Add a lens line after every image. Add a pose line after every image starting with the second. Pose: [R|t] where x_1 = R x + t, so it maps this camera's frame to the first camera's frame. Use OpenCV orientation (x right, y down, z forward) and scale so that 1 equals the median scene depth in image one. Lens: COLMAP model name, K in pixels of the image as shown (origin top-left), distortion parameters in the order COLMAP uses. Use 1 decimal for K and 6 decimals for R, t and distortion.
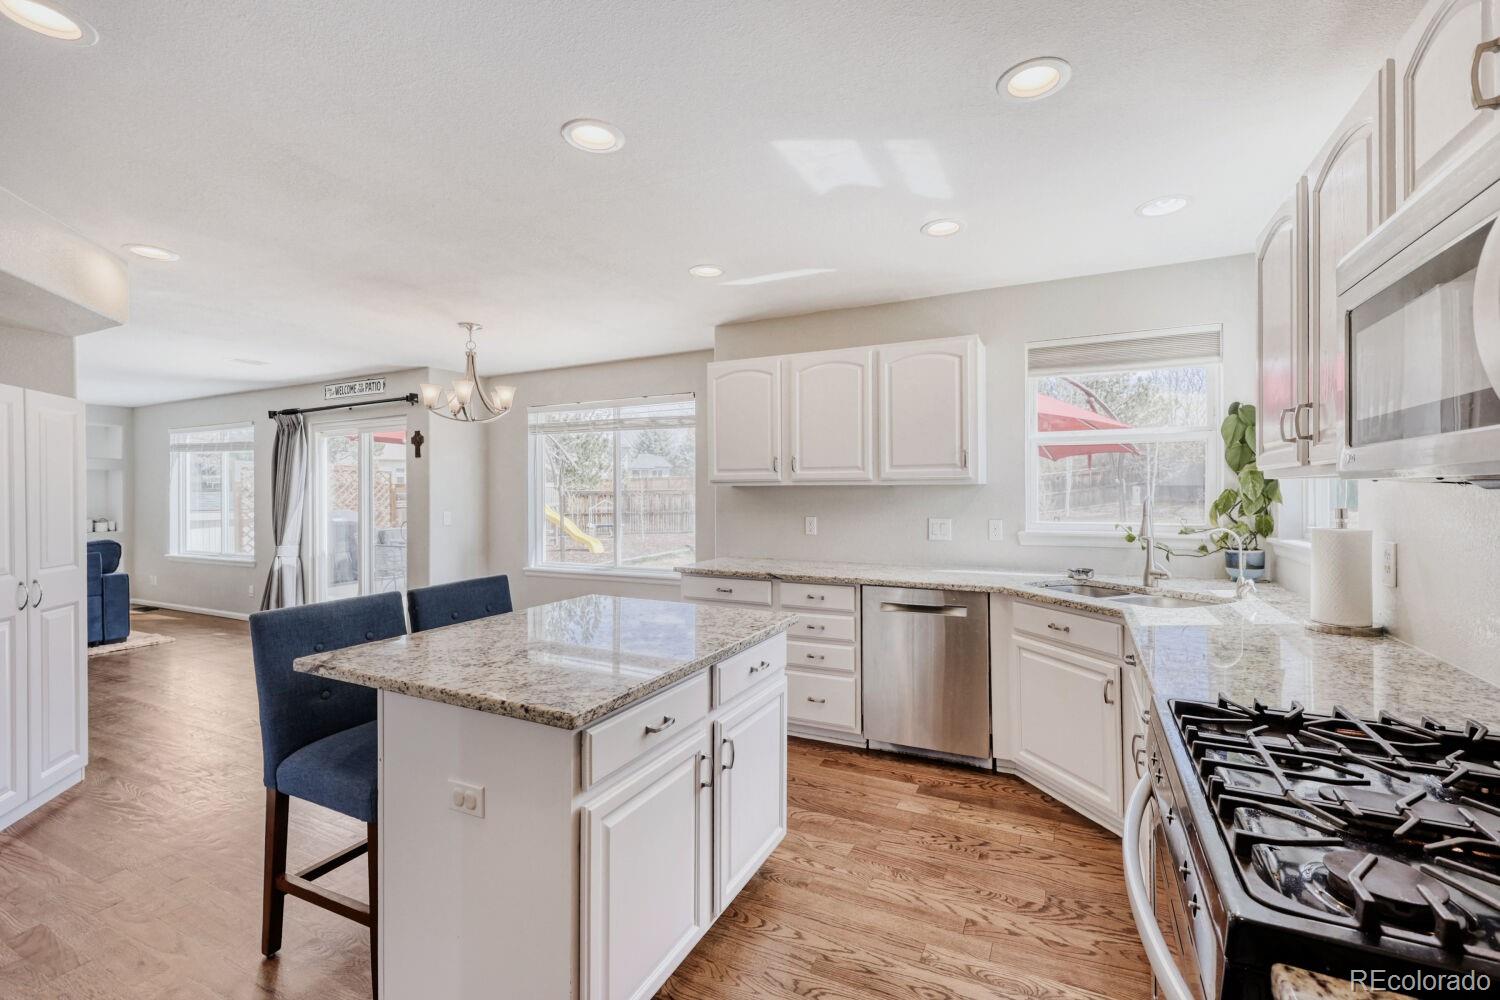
lens RADIAL K [[613.7, 0, 754.3], [0, 613.7, 490.8], [0, 0, 1]] dist [0.000132, 0.000024]
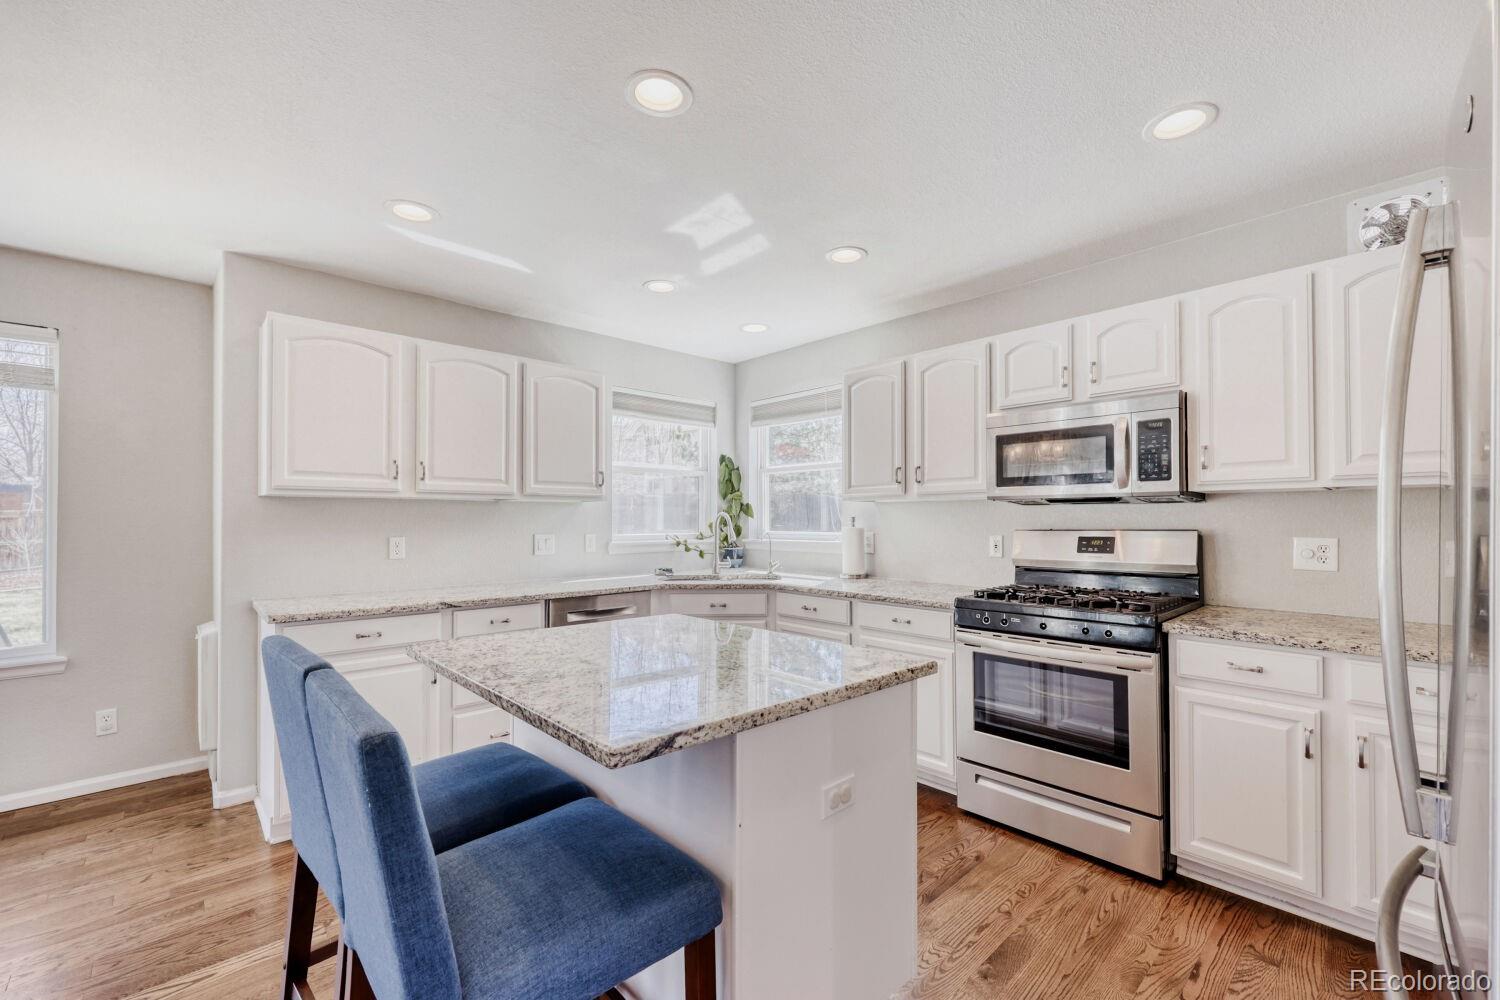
lens RADIAL K [[613.7, 0, 745.9], [0, 613.7, 512.6], [0, 0, 1]] dist [0.000132, 0.000024]
pose [[0.389676, 0.014686, 0.920835, -0.609042], [-0.001442, 0.999881, -0.015336, 0.026989], [-0.920951, 0.004648, 0.389651, 0.319403]]
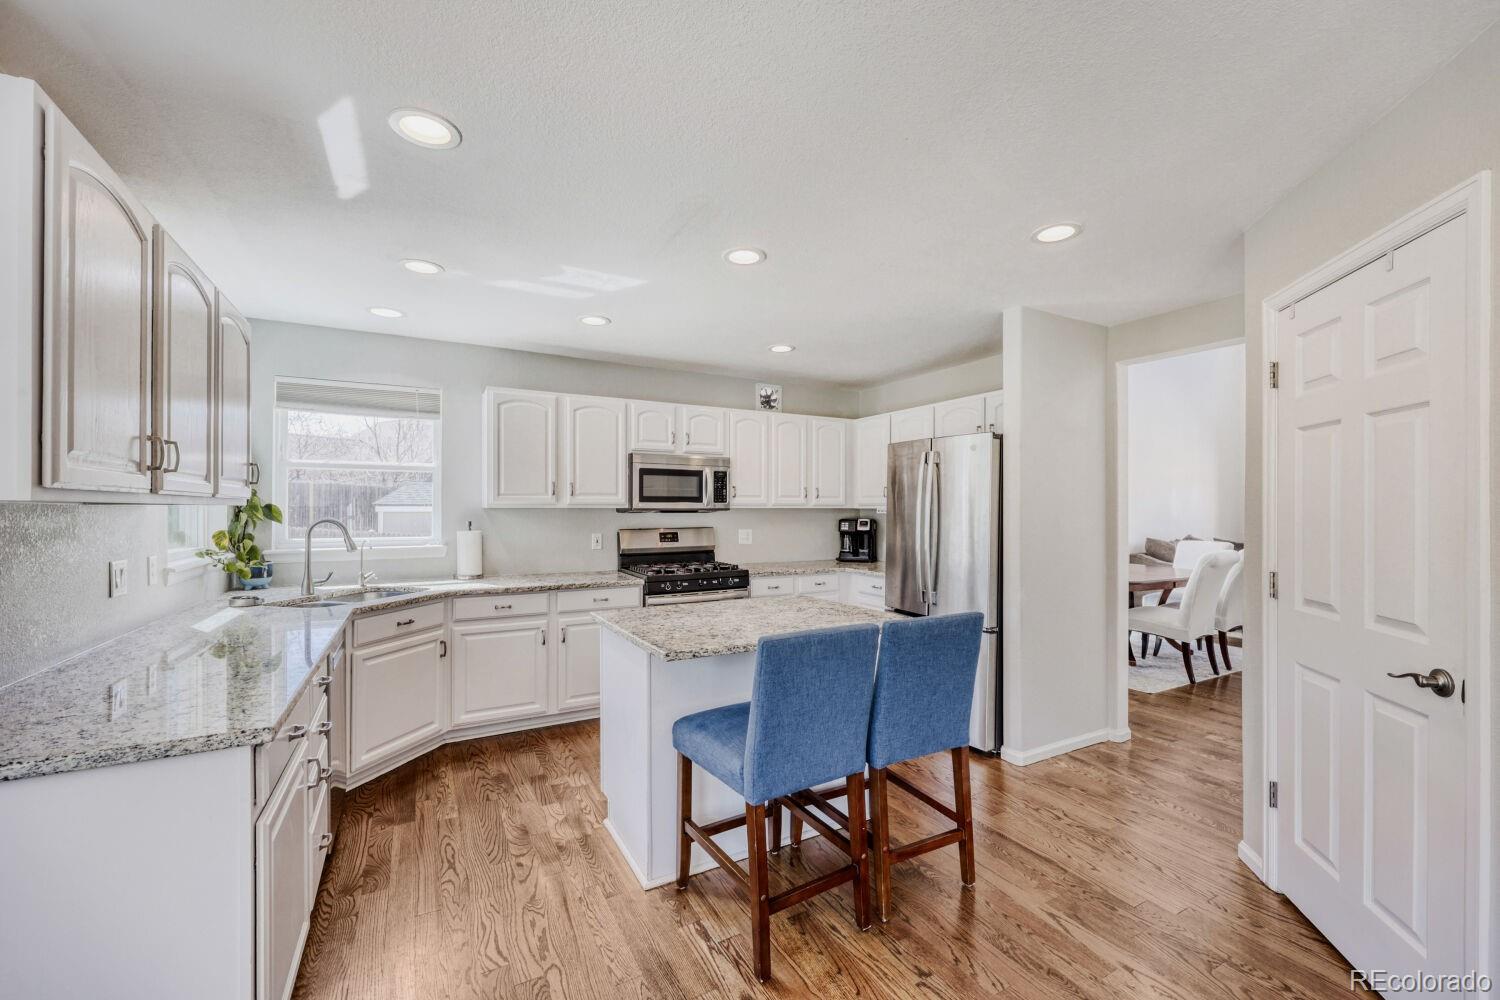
lens RADIAL K [[613.7, 0, 748.9], [0, 613.7, 508.9], [0, 0, 1]] dist [0.000132, 0.000024]
pose [[-0.798893, 0.002386, 0.601468, -0.653417], [0.000599, 0.999995, -0.003172, -0.004169], [-0.601472, -0.002174, -0.798891, 1.249565]]
